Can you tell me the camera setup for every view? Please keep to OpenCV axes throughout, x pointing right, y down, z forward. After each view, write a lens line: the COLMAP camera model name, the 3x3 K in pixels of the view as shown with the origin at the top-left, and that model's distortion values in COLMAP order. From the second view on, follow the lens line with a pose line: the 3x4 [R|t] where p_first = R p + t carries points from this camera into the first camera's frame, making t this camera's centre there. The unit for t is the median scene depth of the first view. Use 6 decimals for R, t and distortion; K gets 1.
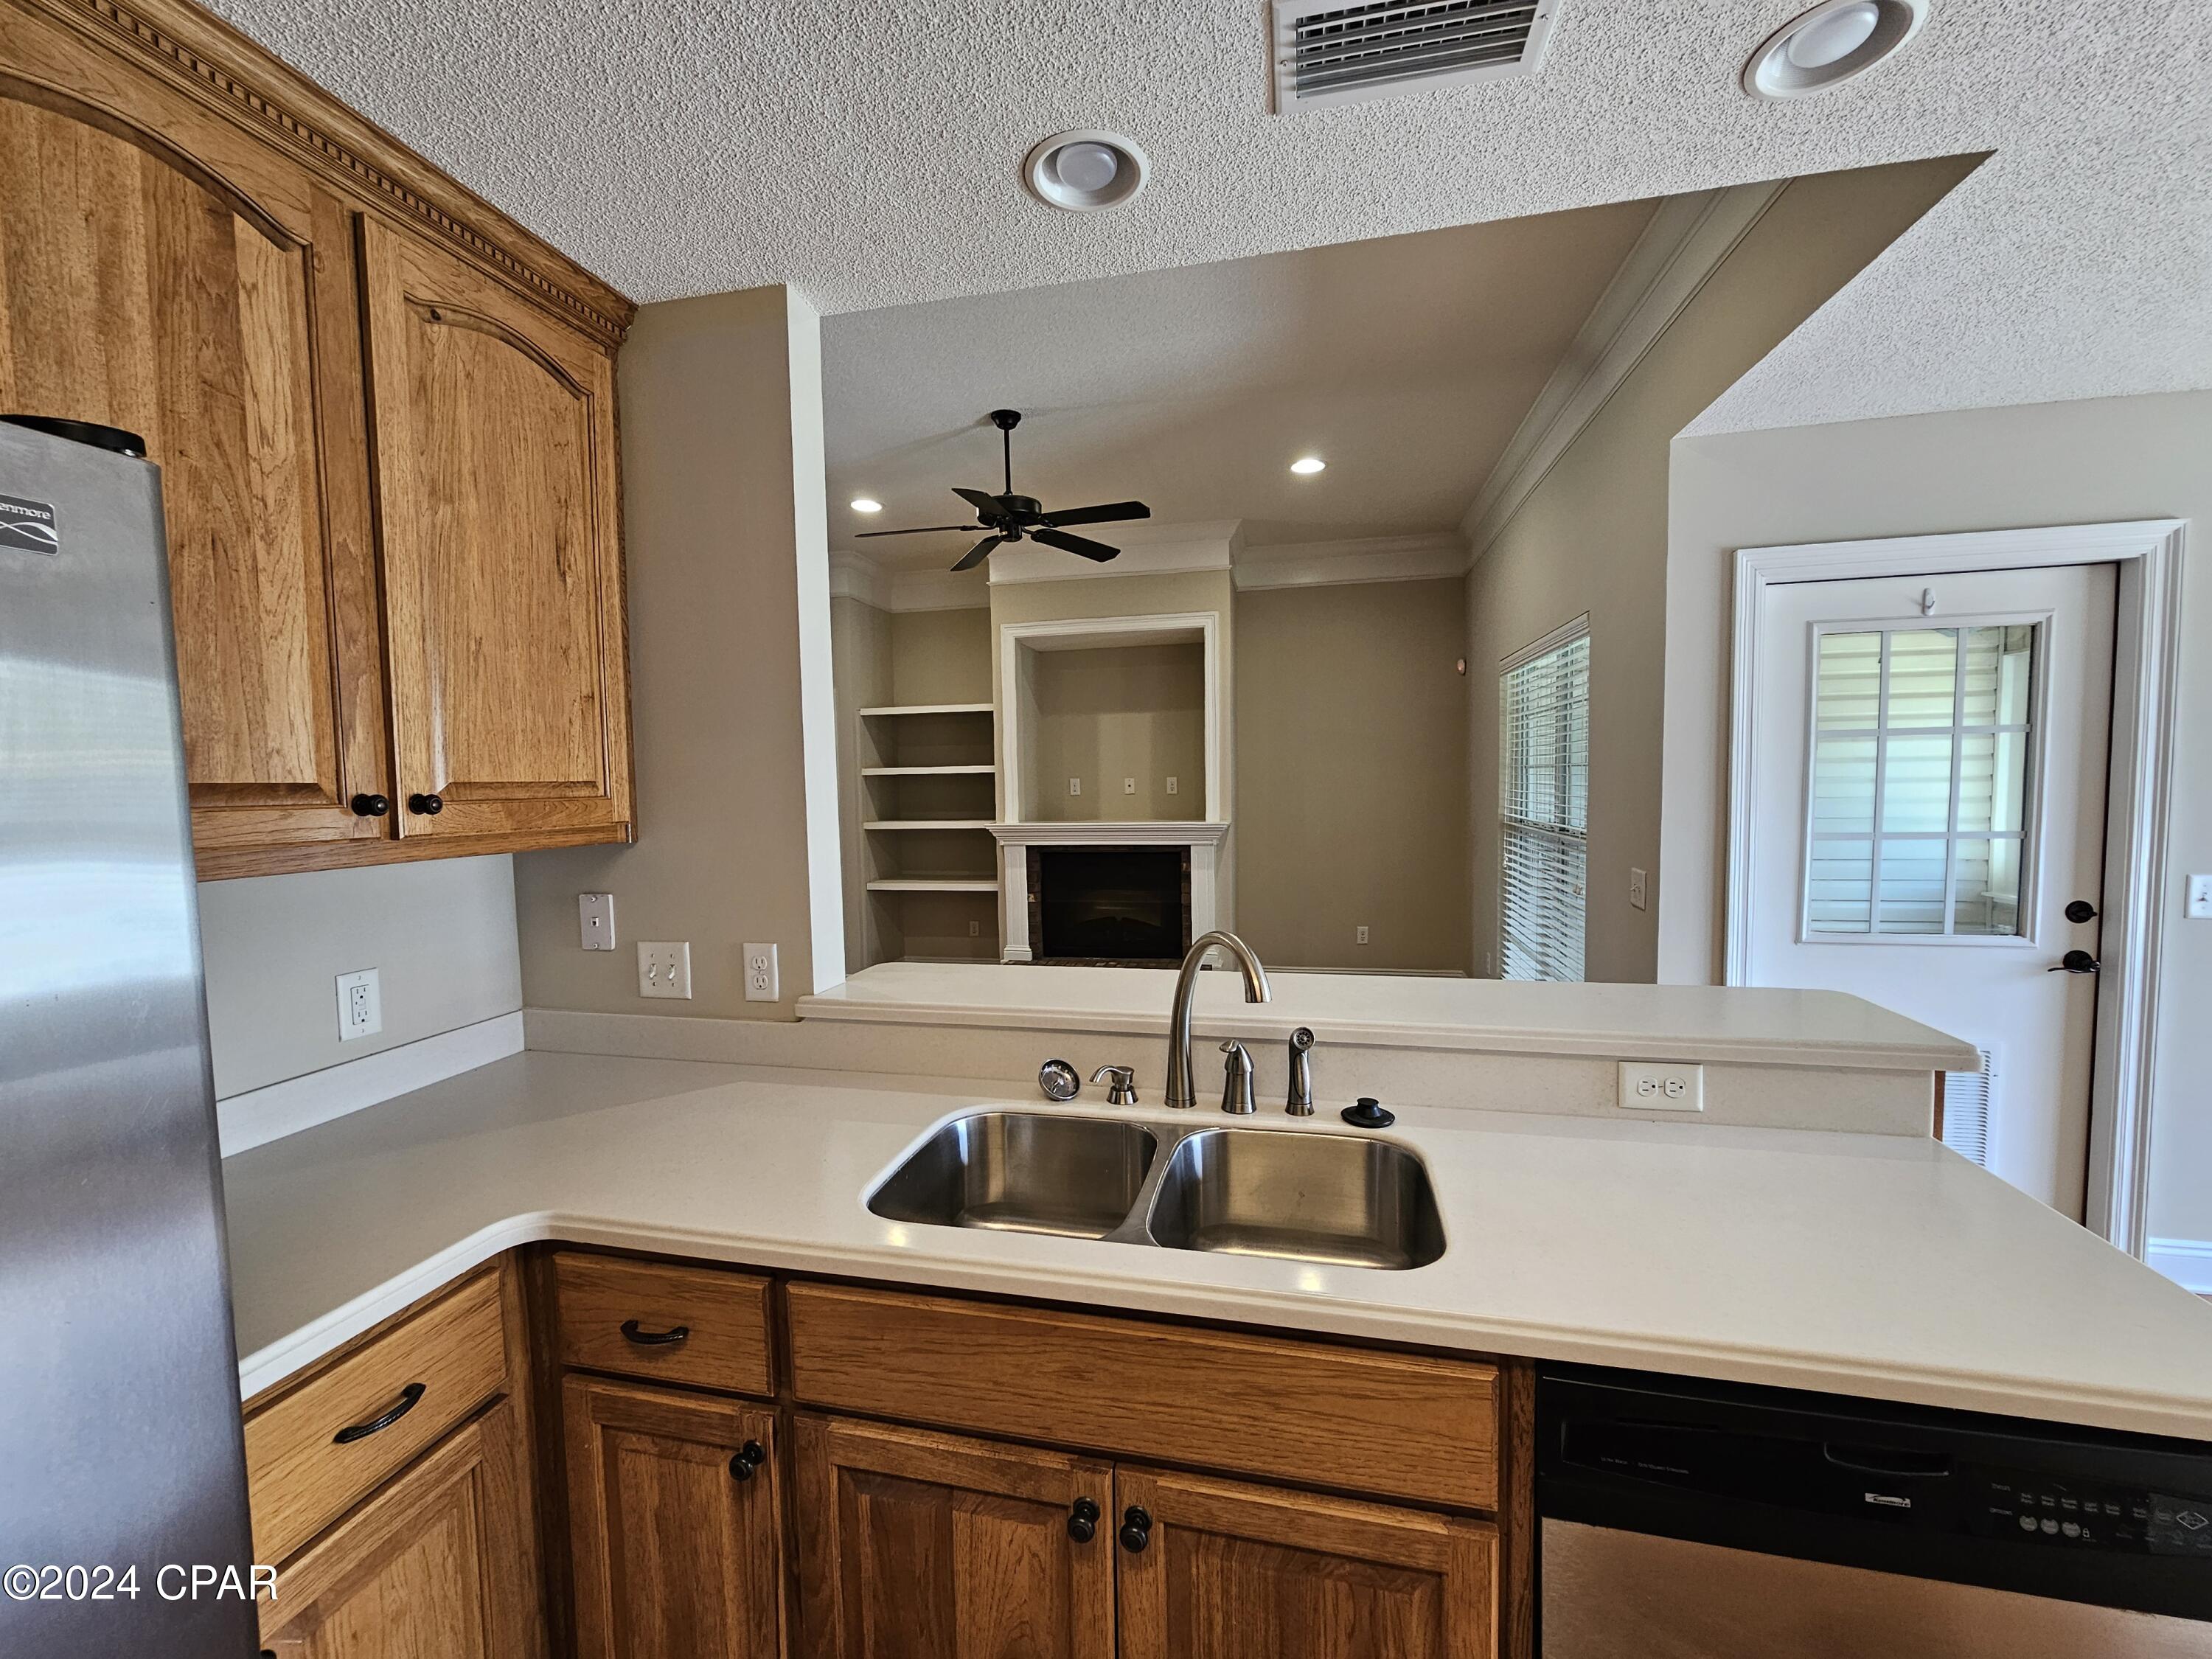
lens RADIAL K [[912.0, 0, 1094.8], [0, 912.0, 841.0], [0, 0, 1]] dist [-0.004879, 0.000307]
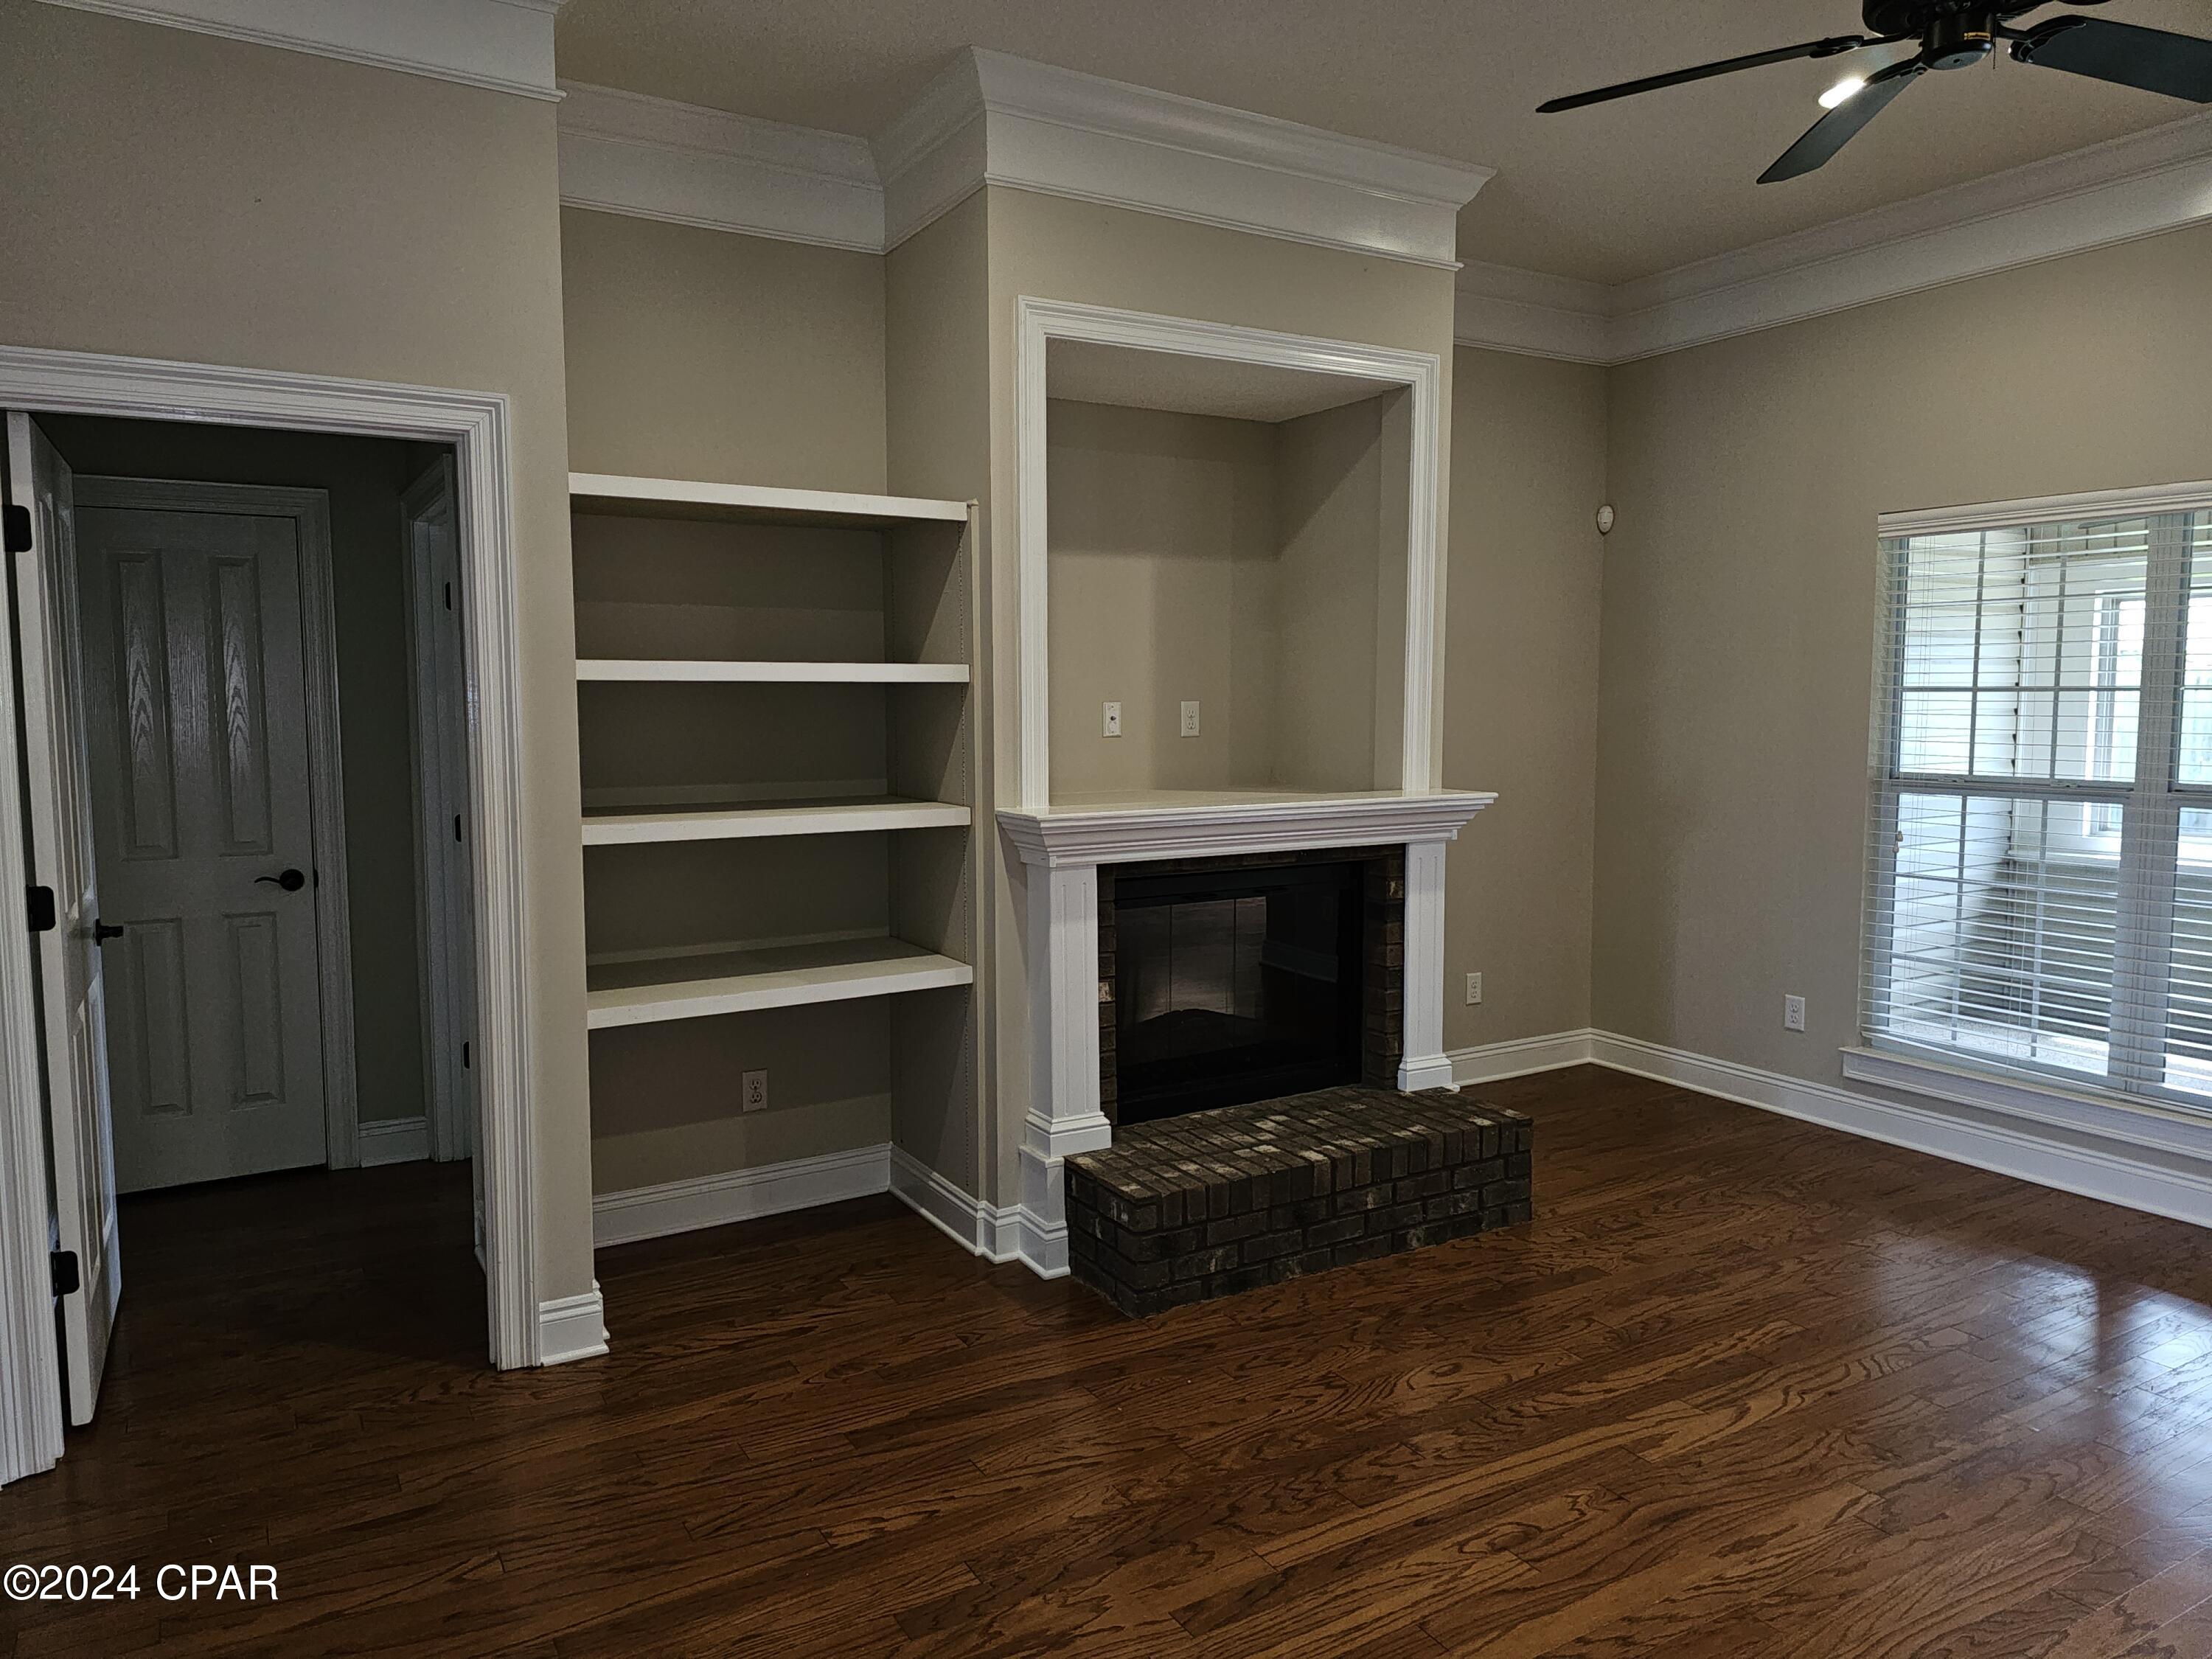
lens RADIAL K [[1467.2, 0, 1085.4], [0, 1467.2, 831.2], [0, 0, 1]] dist [0.054921, -0.053721]
pose [[0.741269, -0.043659, 0.669787, -1.147916], [0.038749, 0.999002, 0.022233, -0.054444], [-0.670089, 0.009473, 0.742220, 1.170195]]
